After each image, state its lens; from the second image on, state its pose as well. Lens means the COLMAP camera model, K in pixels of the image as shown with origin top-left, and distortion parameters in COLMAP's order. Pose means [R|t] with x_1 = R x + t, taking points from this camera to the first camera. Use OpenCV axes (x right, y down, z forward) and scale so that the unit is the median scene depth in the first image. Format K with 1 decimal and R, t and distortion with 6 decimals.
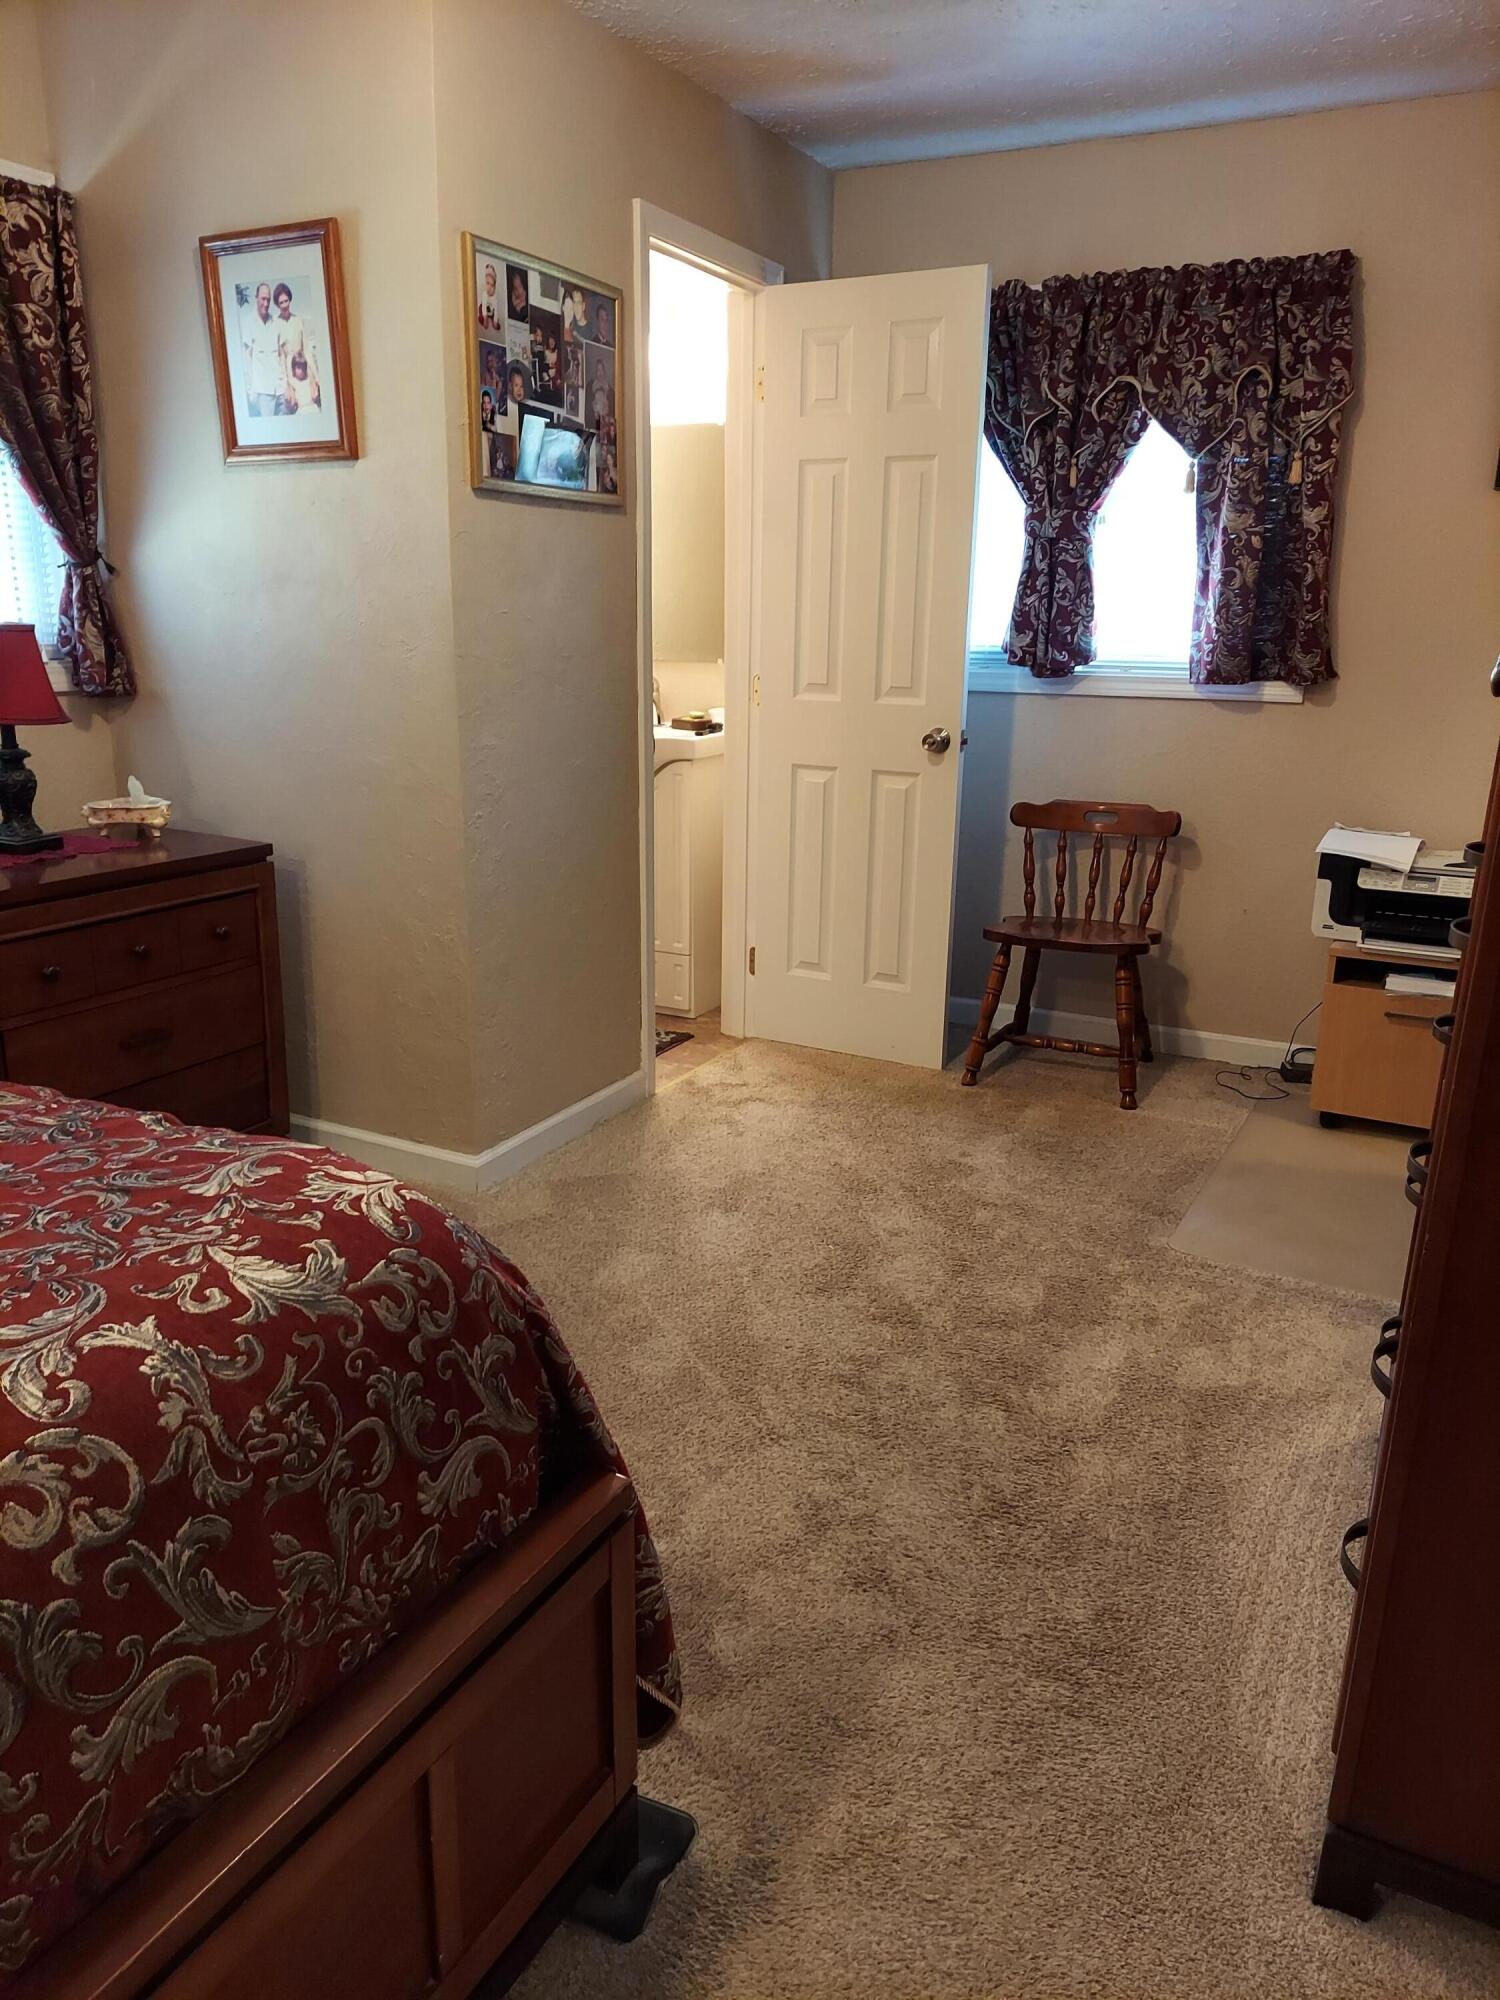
lens RADIAL K [[1468.3, 0, 762.3], [0, 1468.3, 1011.5], [0, 0, 1]] dist [0.096181, -0.101070]
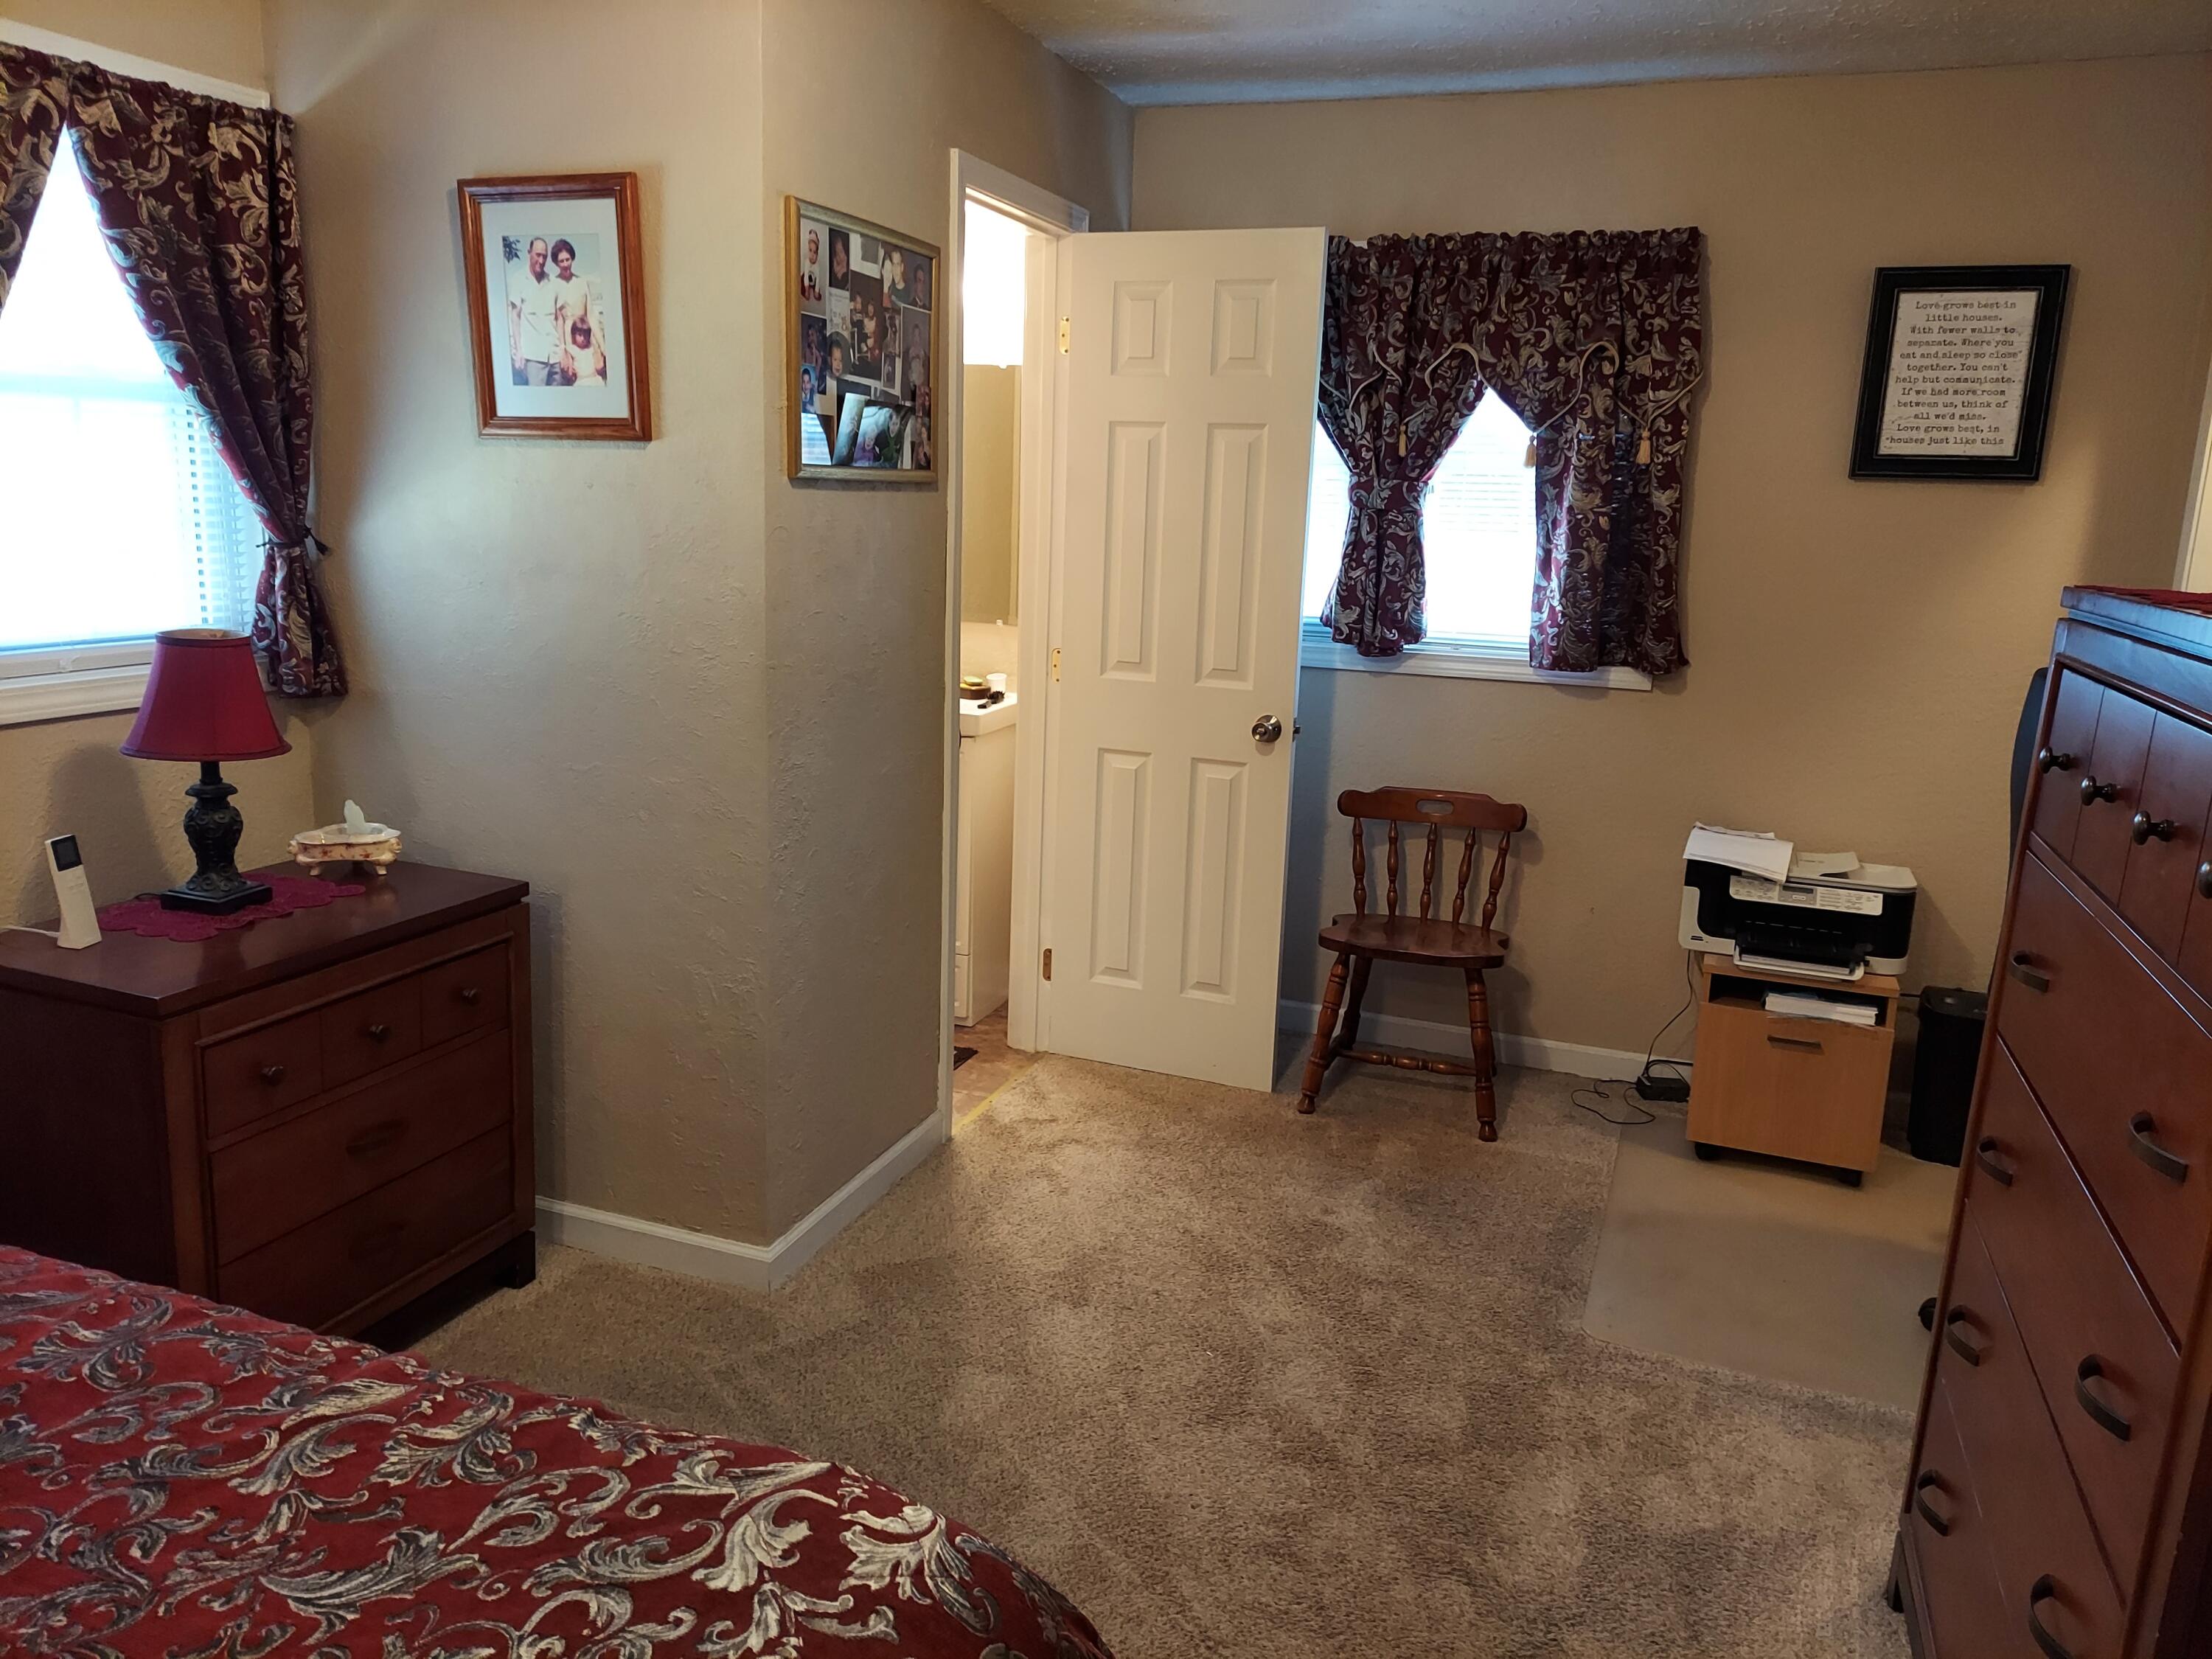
lens RADIAL K [[1623.9, 0, 1140.1], [0, 1623.9, 819.4], [0, 0, 1]] dist [0.096181, -0.101070]
pose [[0.991889, -0.005353, 0.126994, -0.097431], [0.013699, 0.997795, -0.064939, -0.075764], [-0.126366, 0.066152, 0.989775, 0.039609]]
